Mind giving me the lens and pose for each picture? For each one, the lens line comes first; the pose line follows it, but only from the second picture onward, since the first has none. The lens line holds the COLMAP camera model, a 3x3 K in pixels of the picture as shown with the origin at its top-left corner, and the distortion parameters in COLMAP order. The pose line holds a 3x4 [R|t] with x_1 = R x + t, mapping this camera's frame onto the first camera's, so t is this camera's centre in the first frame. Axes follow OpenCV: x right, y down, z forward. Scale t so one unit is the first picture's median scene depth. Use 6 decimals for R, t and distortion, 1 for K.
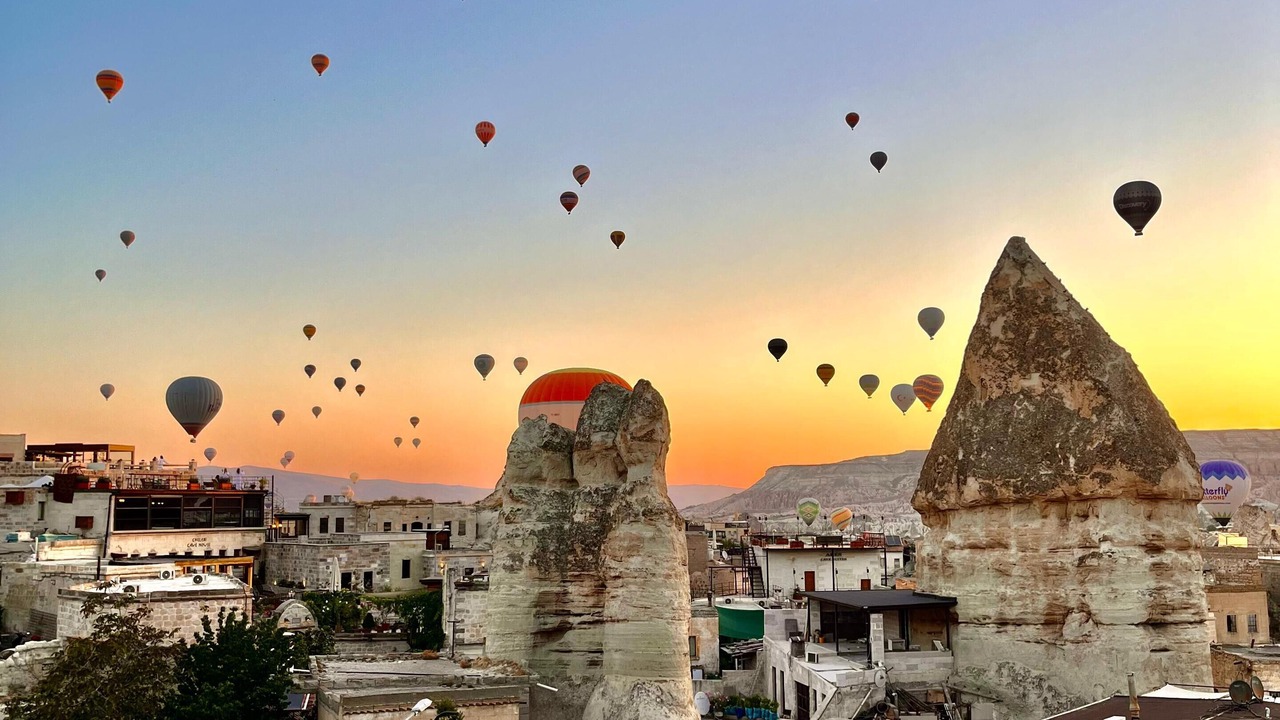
lens RADIAL K [[1373.1, 0, 640.0], [0, 1373.1, 360.0], [0, 0, 1]] dist [0.086518, -0.026677]
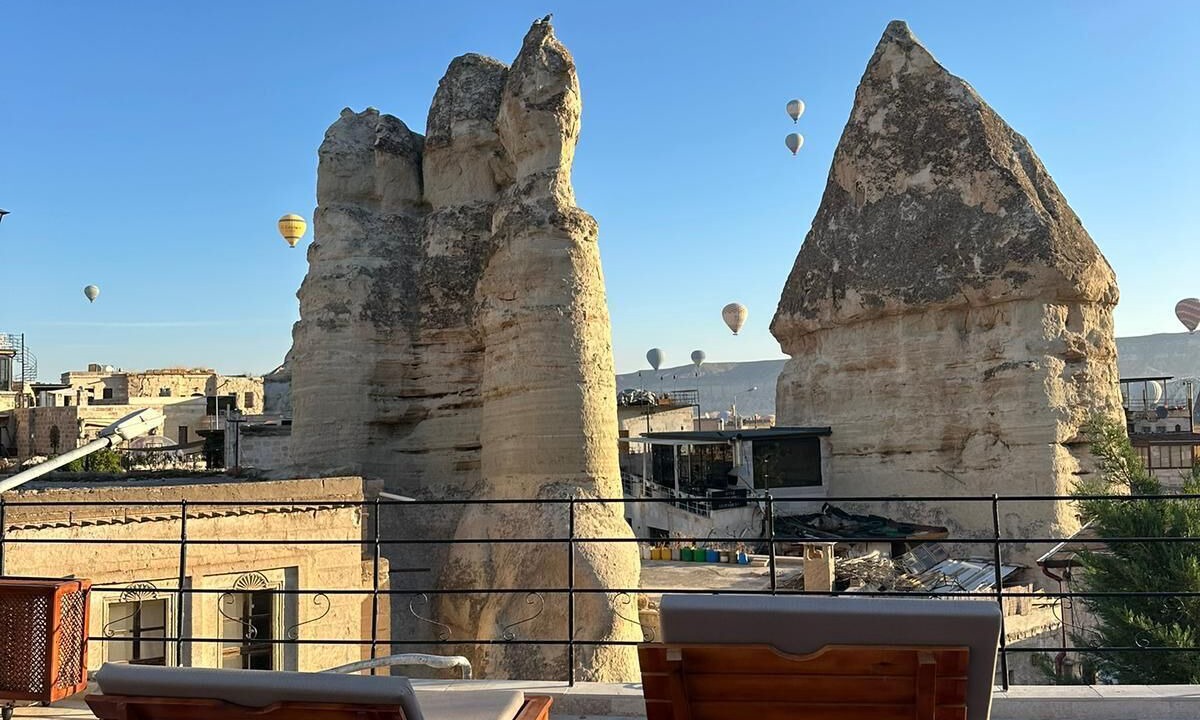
lens RADIAL K [[1095.1, 0, 583.1], [0, 1095.1, 356.9], [0, 0, 1]] dist [0.172277, -0.000387]
pose [[0.986591, -0.004336, 0.163157, -0.043598], [-0.001212, 0.999425, 0.033889, 0.105100], [-0.163210, -0.033633, 0.986018, 0.335330]]
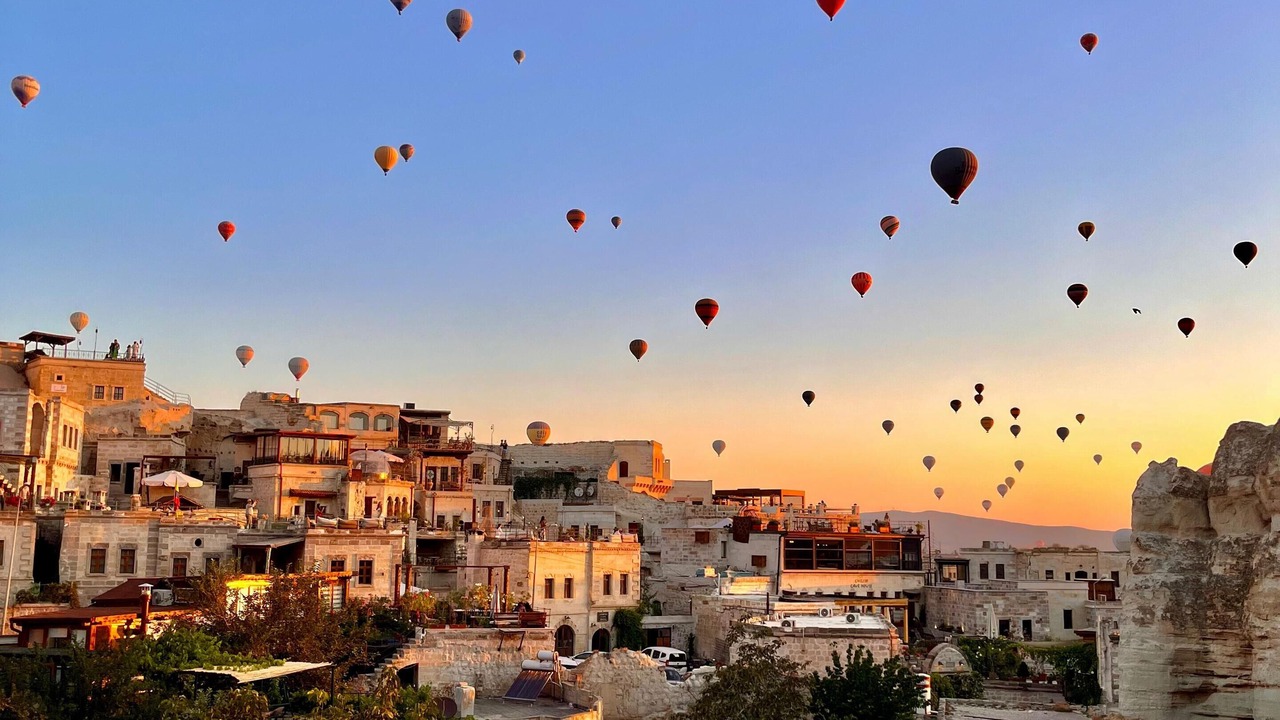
lens RADIAL K [[1373.1, 0, 640.0], [0, 1373.1, 360.0], [0, 0, 1]] dist [0.086518, -0.026677]
pose [[0.882849, -0.048955, -0.467099, 0.040664], [0.033611, 0.998588, -0.041132, -0.000150], [0.468453, 0.020614, 0.883248, -0.006006]]
